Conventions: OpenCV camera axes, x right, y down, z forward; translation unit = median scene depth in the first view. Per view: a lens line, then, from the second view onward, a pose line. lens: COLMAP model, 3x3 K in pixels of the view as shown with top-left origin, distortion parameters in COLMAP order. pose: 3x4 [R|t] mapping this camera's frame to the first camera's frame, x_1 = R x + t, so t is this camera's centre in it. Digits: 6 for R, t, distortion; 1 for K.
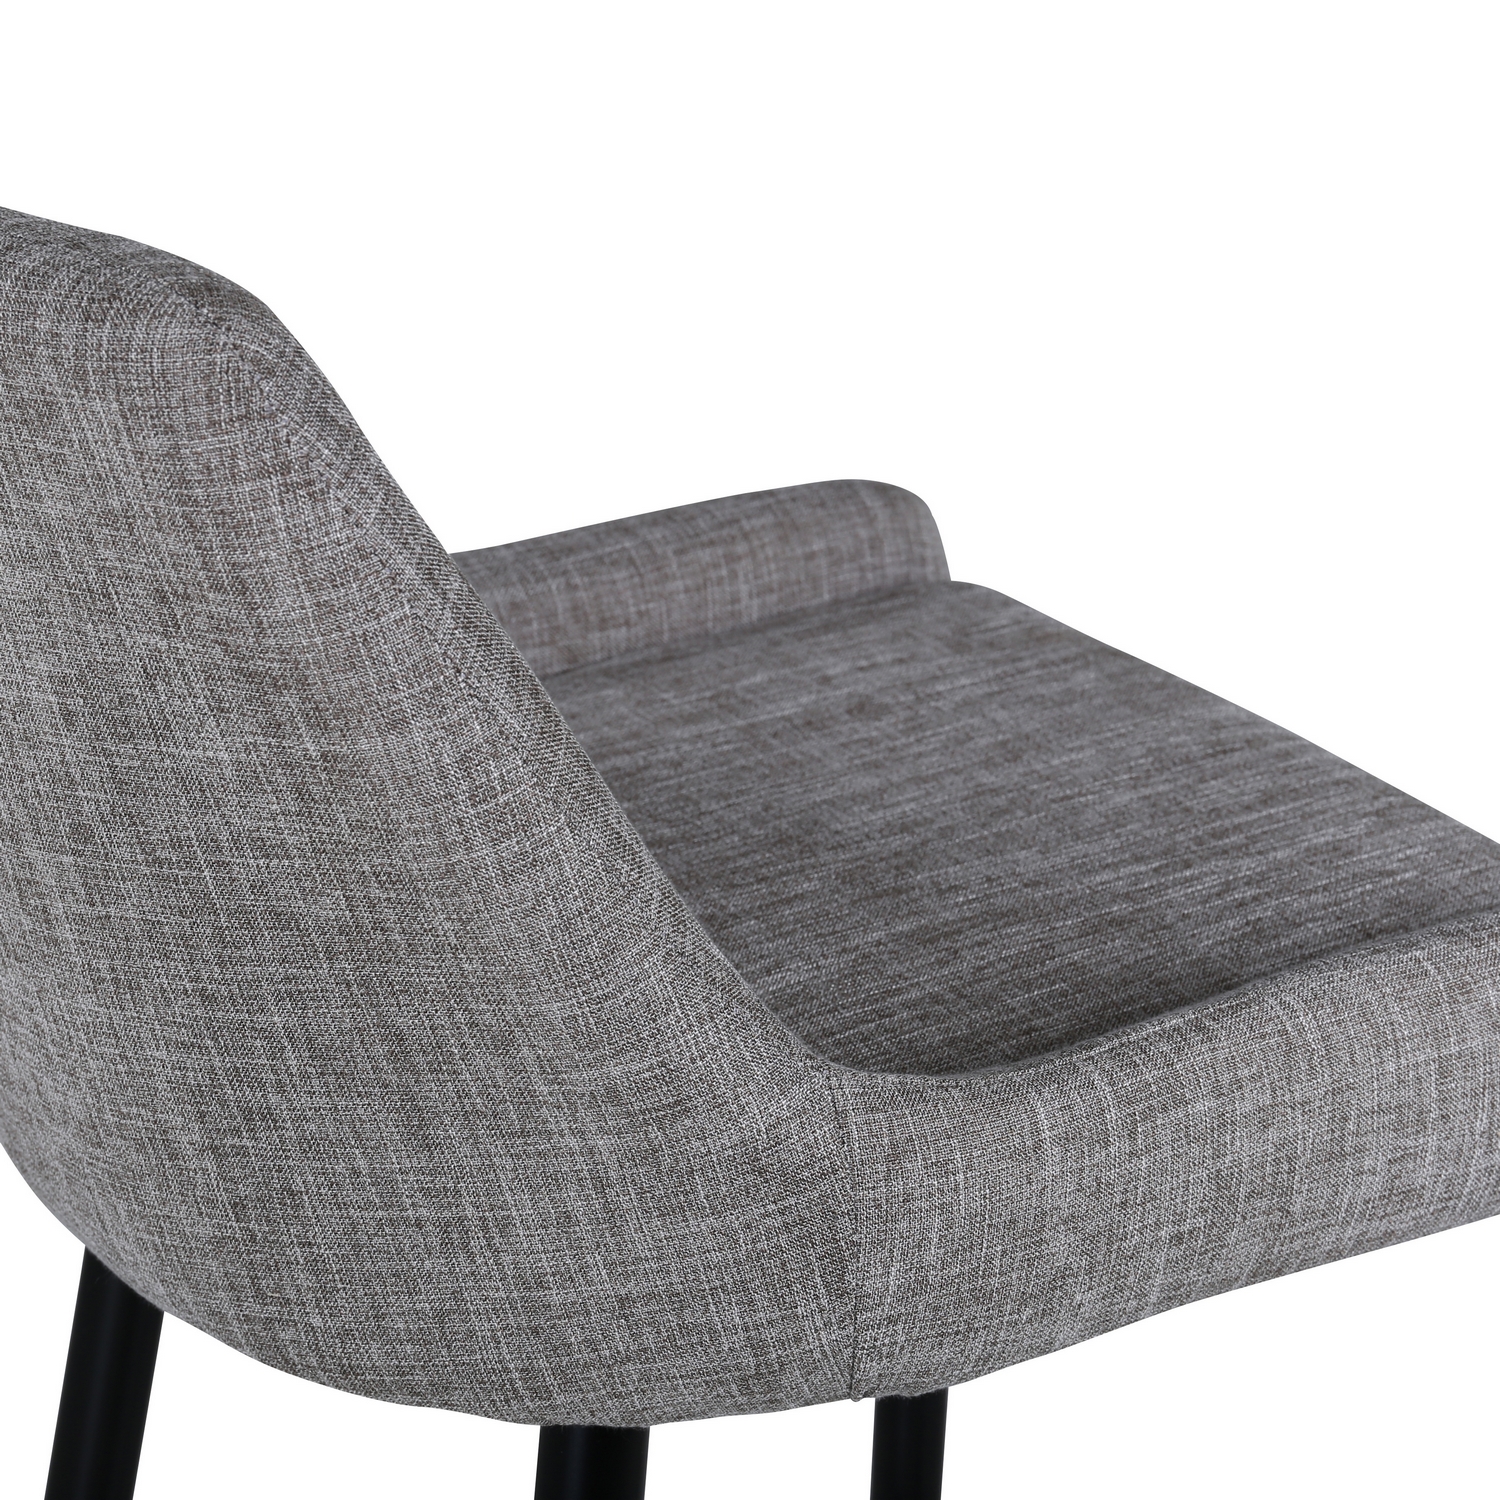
lens RADIAL K [[4084.9, 0, 744.0], [0, 4084.9, 753.0], [0, 0, 1]] dist [0.134224, 0.000000]
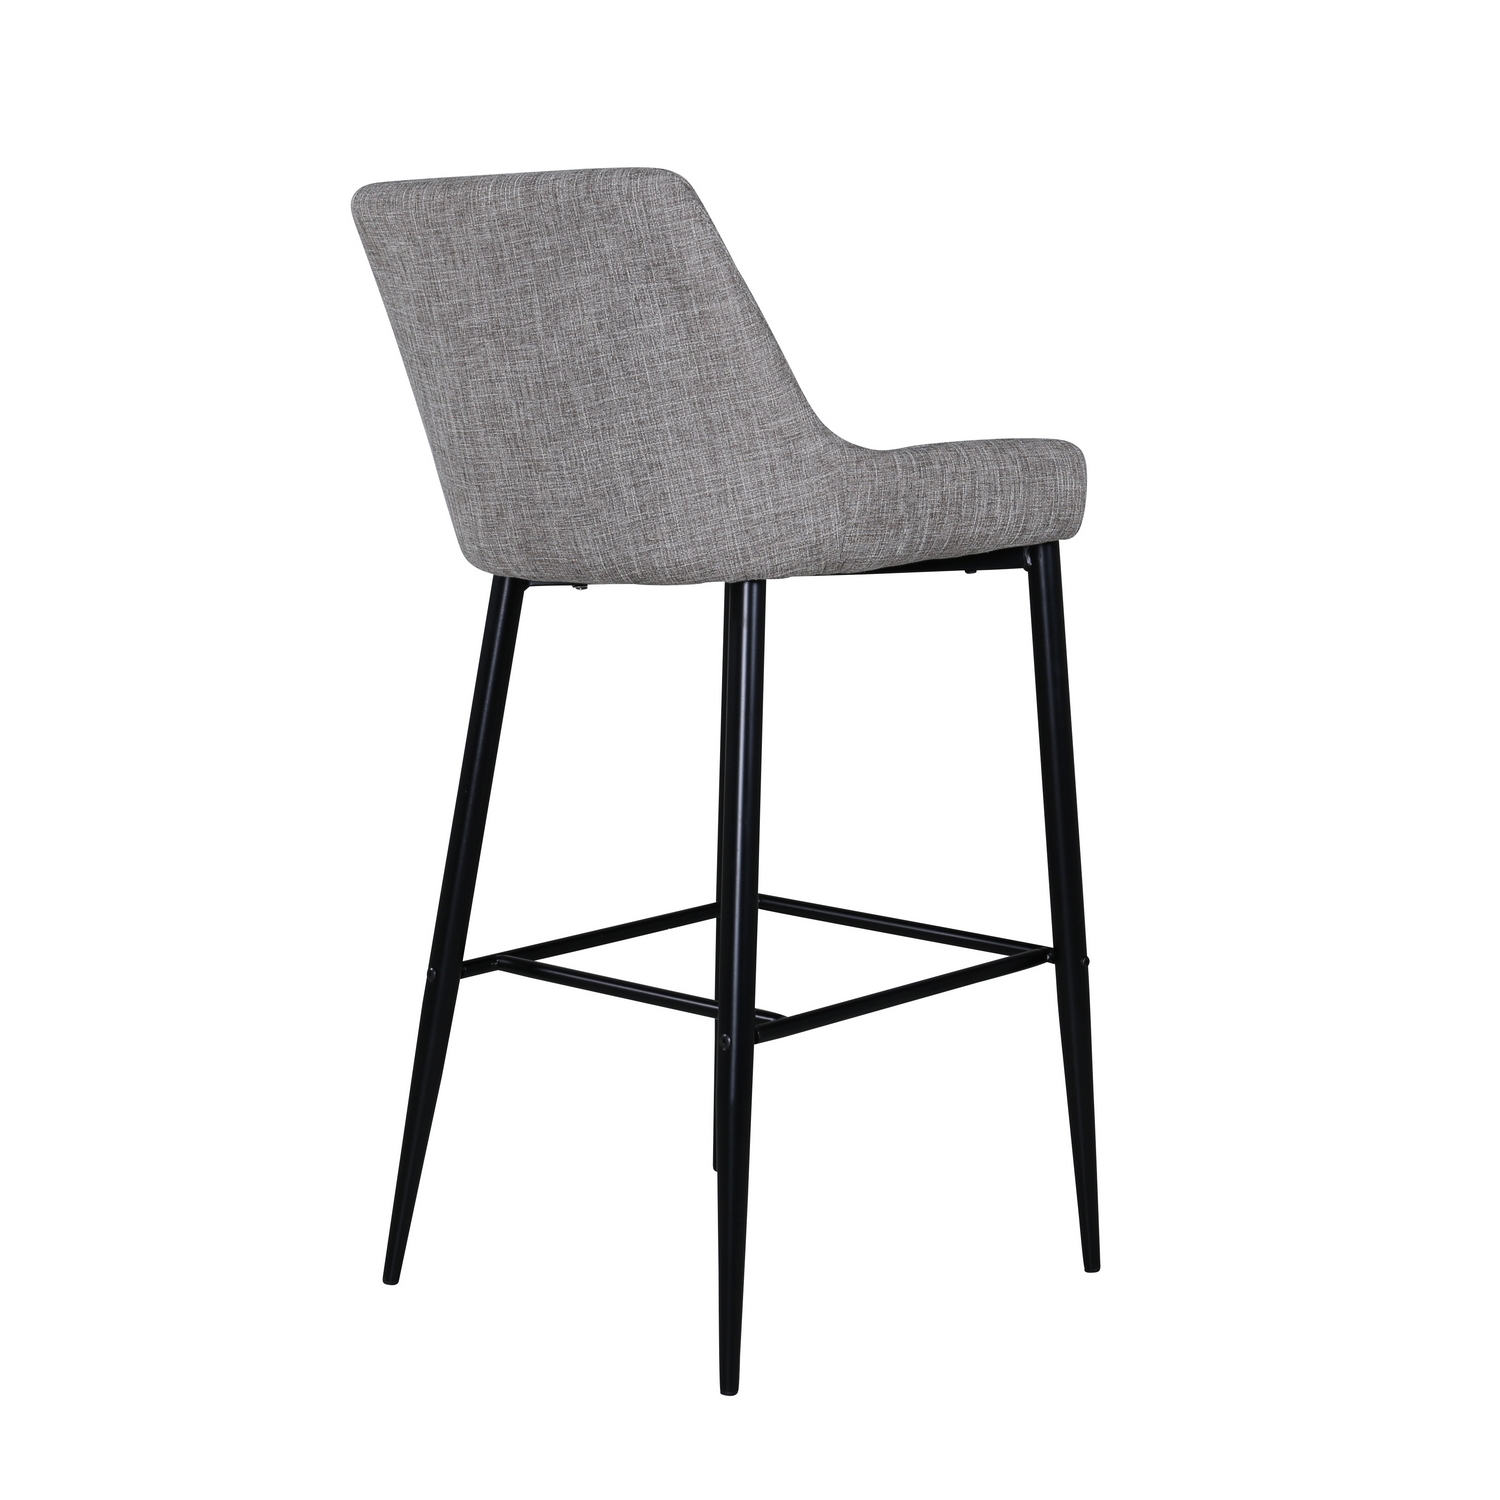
lens RADIAL K [[3211.4, 0, 744.8], [0, 3211.4, 747.5], [0, 0, 1]] dist [0.098905, 0.000000]
pose [[0.965895, -0.056845, 0.252617, -0.694788], [0.112116, 0.971223, -0.210134, 0.833054], [-0.233402, 0.231289, 0.944473, -1.293565]]
